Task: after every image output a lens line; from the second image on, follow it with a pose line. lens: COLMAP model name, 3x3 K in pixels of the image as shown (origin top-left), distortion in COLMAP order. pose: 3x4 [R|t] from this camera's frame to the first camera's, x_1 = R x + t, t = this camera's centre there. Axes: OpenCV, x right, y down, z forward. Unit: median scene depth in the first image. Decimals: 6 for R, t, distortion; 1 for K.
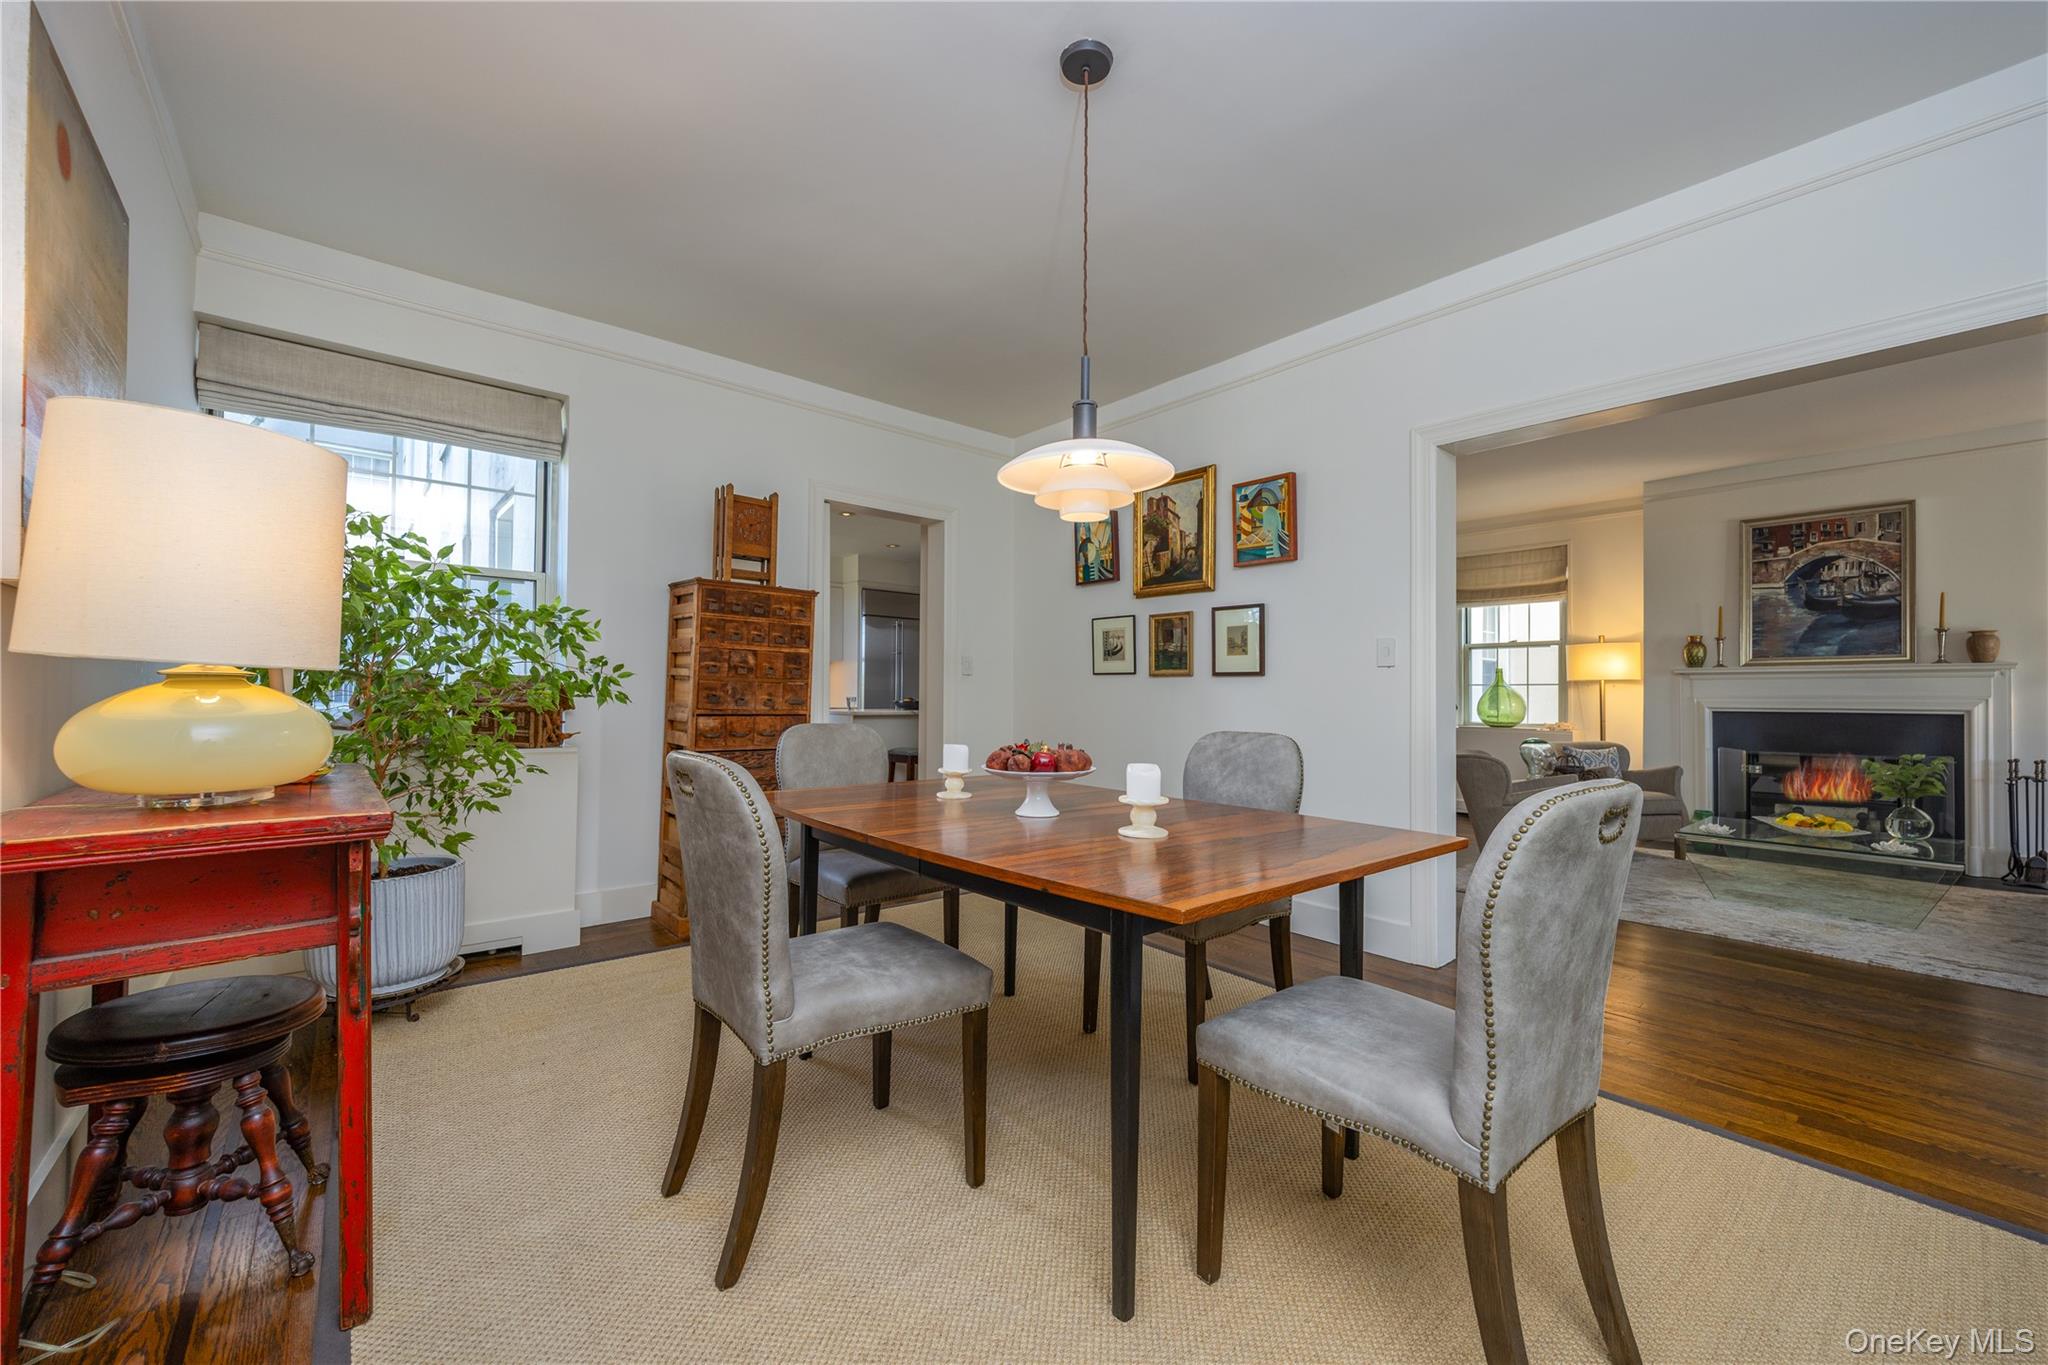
lens RADIAL K [[809.9, 0, 1024.0], [0, 809.9, 682.5], [0, 0, 1]] dist [-0.000705, -0.000028]
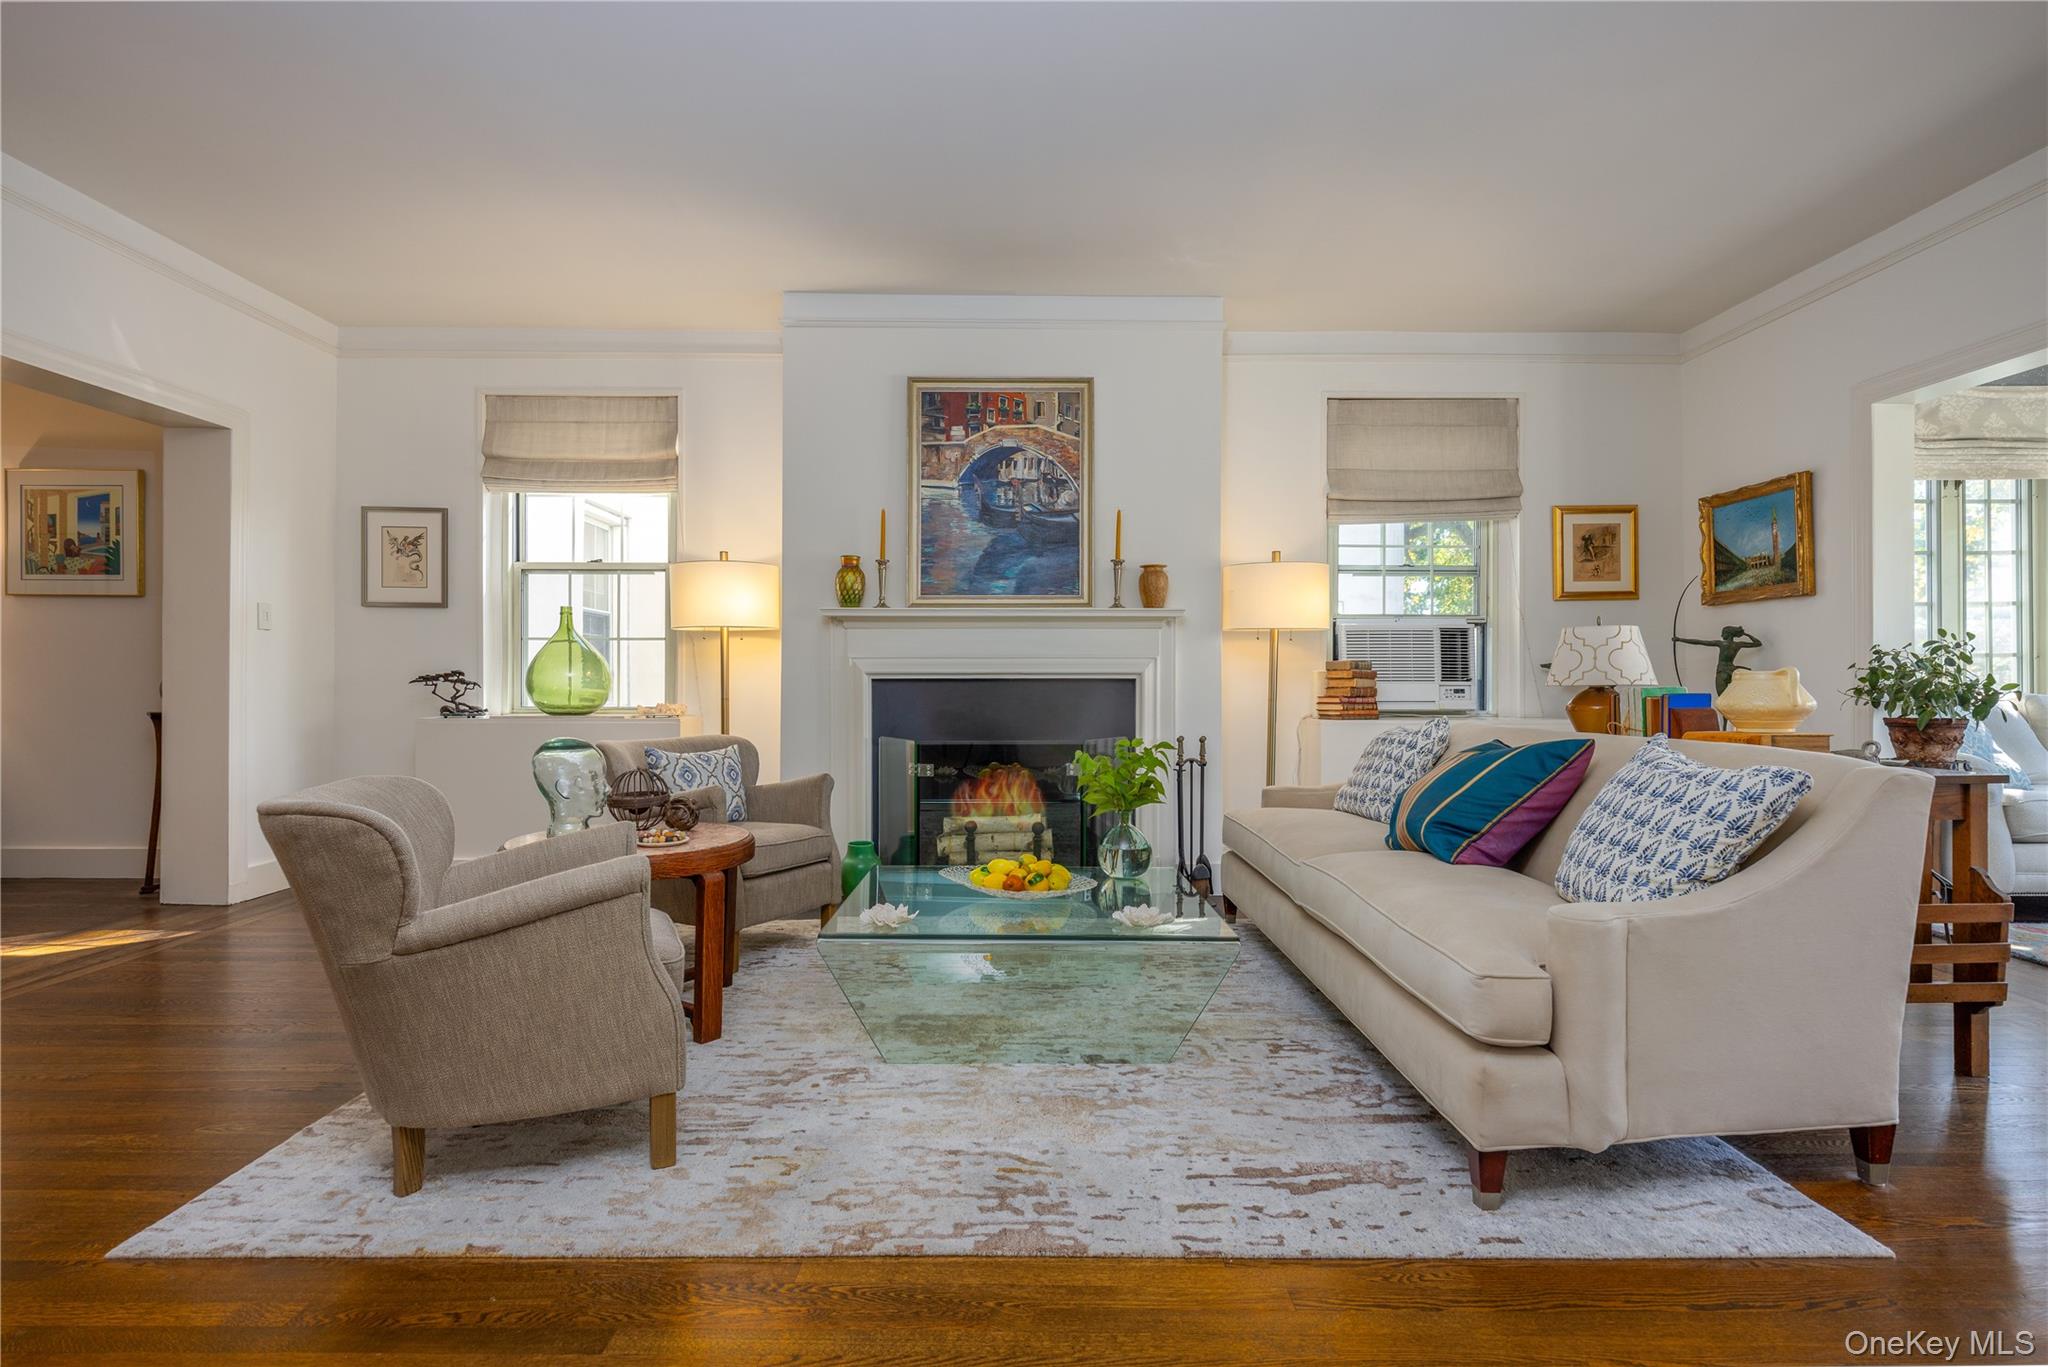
lens RADIAL K [[1003.2, 0, 1024.0], [0, 1003.2, 683.5], [0, 0, 1]] dist [0.000493, -0.000077]
pose [[0.644555, -0.006427, 0.764531, 0.358497], [-0.009654, 0.999817, 0.016545, 0.026766], [-0.764497, -0.018045, 0.644375, 0.440748]]
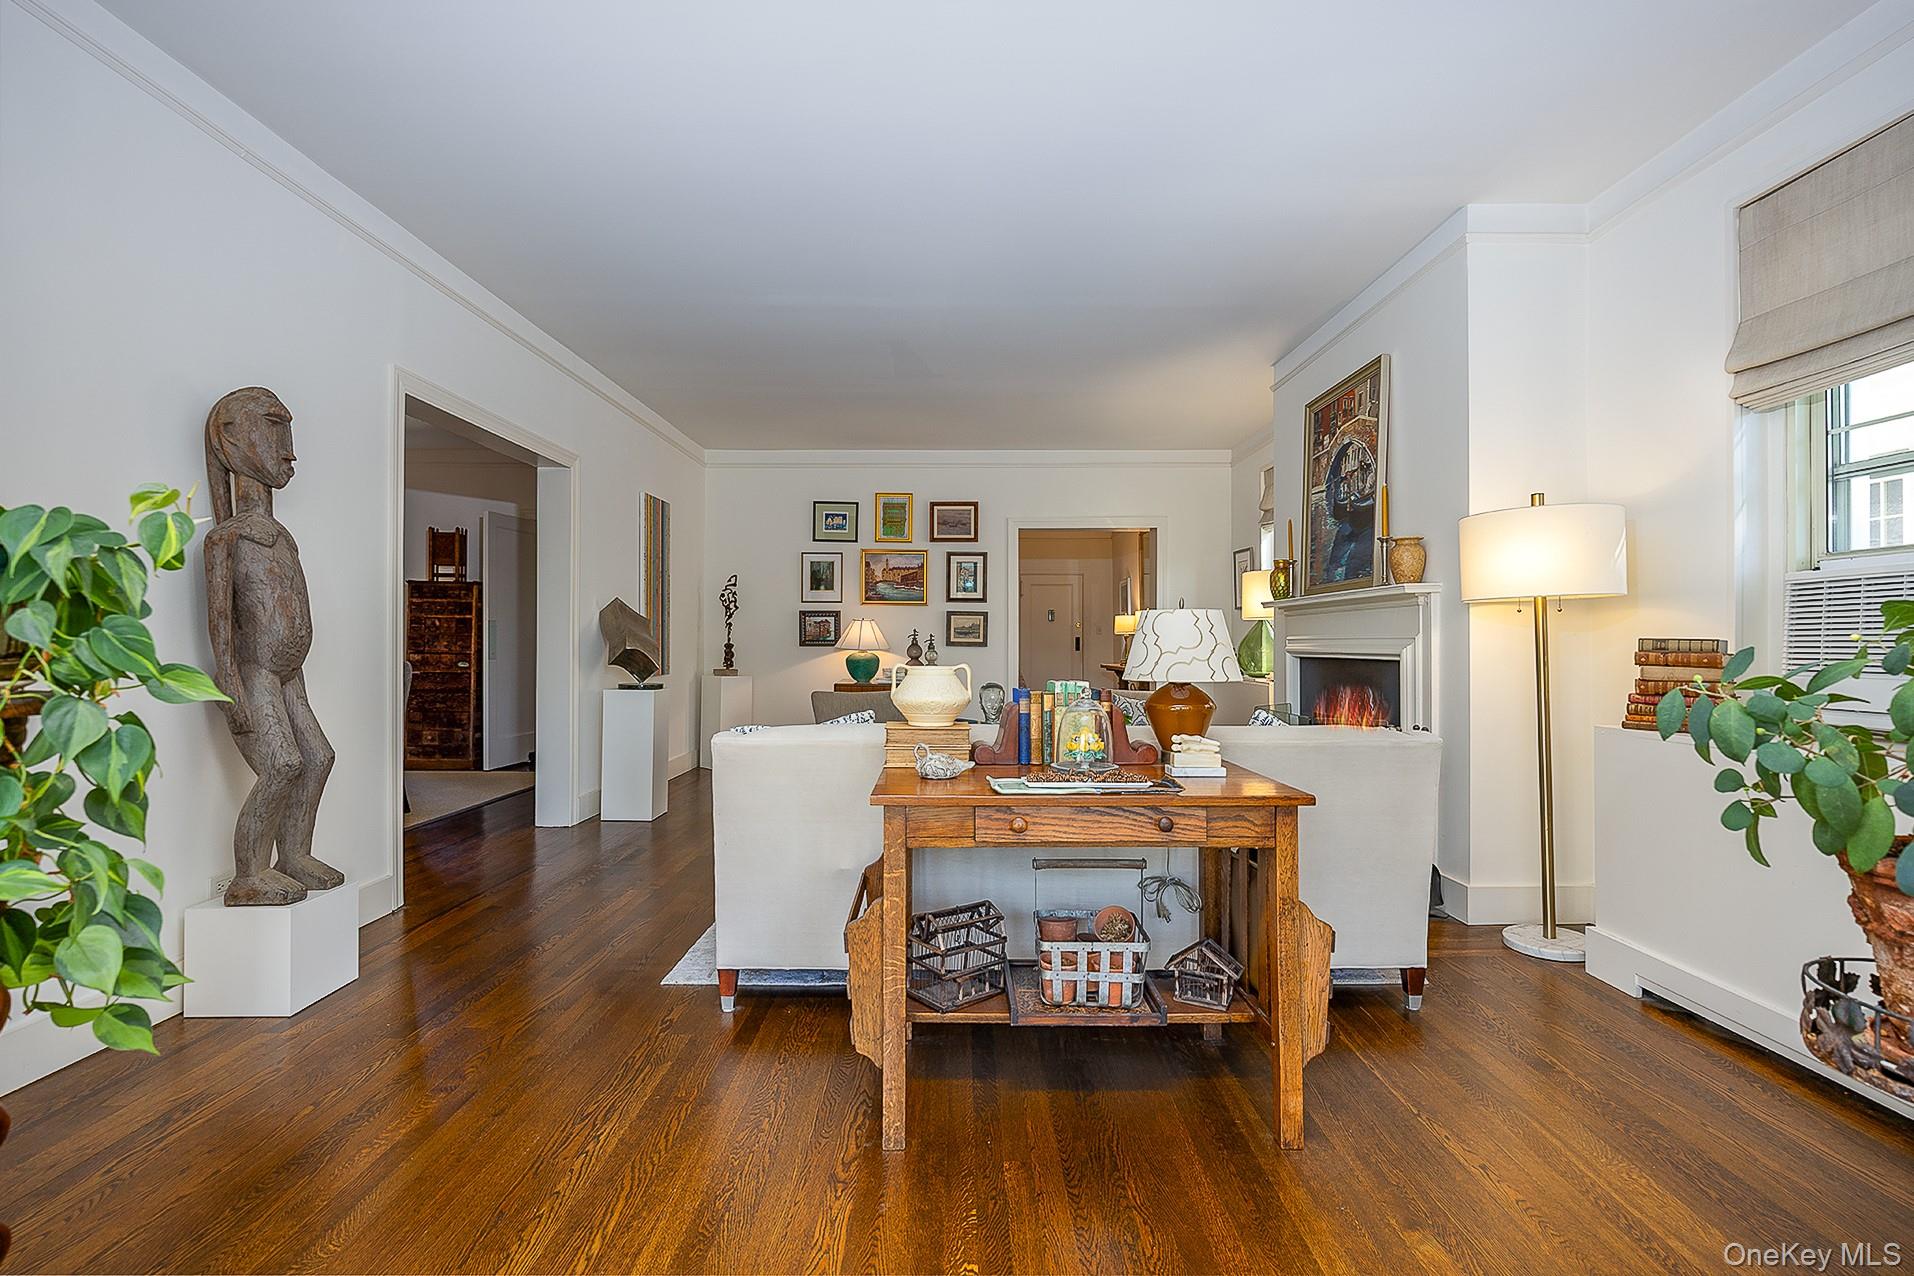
lens RADIAL K [[868.2, 0, 957.0], [0, 868.2, 638.0], [0, 0, 1]] dist [-0.000644, -0.000129]
pose [[0.762758, -0.009768, -0.646610, 1.214853], [0.013862, 0.999903, 0.001247, 0.013158], [0.646536, -0.009914, 0.762819, 0.171509]]
